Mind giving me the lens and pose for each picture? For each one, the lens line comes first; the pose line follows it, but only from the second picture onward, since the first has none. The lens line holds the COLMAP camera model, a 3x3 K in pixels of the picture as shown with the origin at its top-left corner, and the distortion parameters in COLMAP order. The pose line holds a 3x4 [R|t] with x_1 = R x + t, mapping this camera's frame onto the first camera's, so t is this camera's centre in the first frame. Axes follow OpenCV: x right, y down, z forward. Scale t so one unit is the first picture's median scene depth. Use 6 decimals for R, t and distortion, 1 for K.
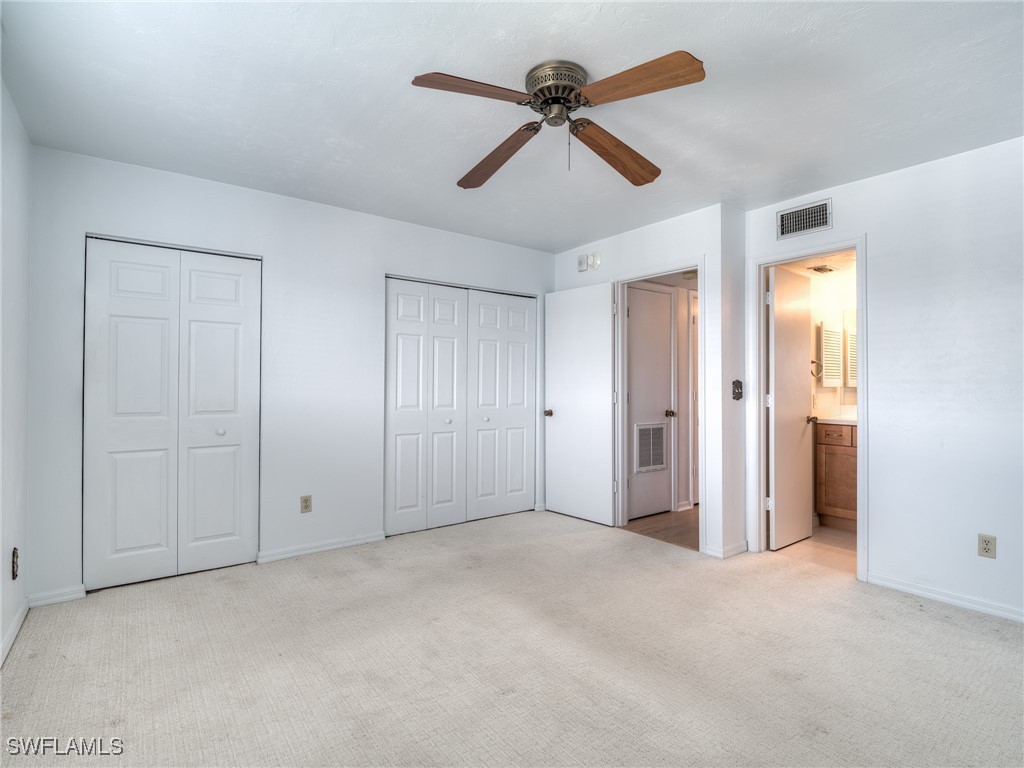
lens RADIAL K [[508.8, 0, 512.0], [0, 508.8, 384.0], [0, 0, 1]] dist [0.001619, 0.000339]
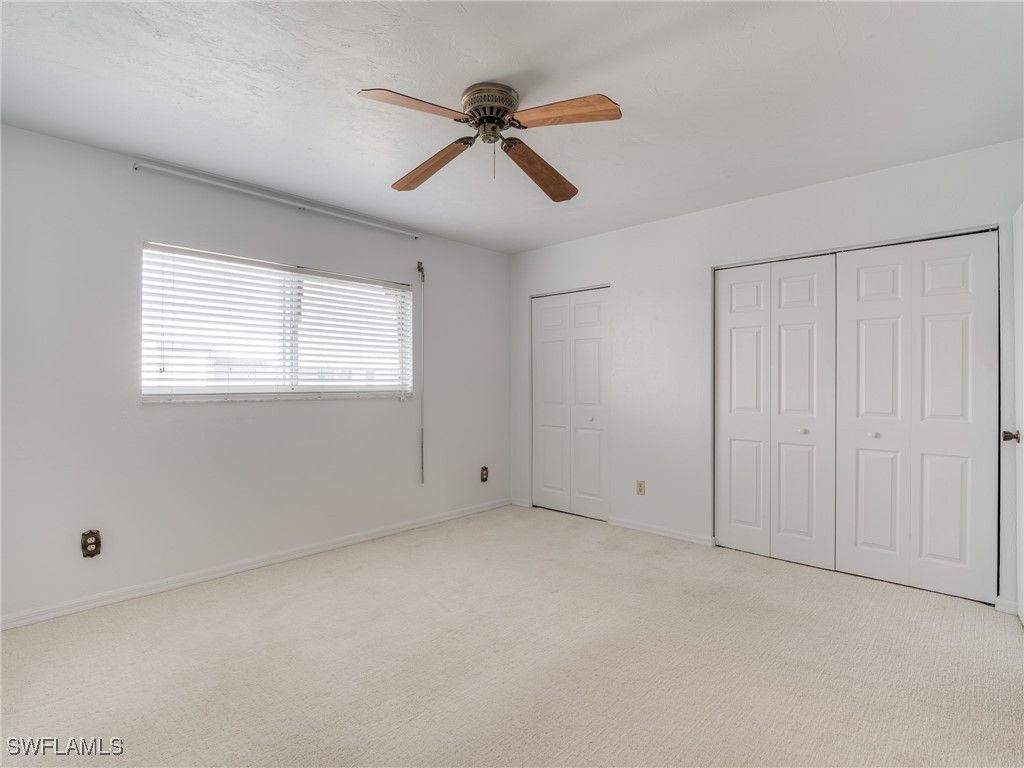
lens RADIAL K [[508.8, 0, 512.0], [0, 508.8, 384.0], [0, 0, 1]] dist [0.001619, 0.000339]
pose [[0.185422, -0.000458, -0.982659, 0.624927], [0.000347, 1.000000, -0.000401, 0.001151], [0.982659, -0.000267, 0.185422, 0.462298]]
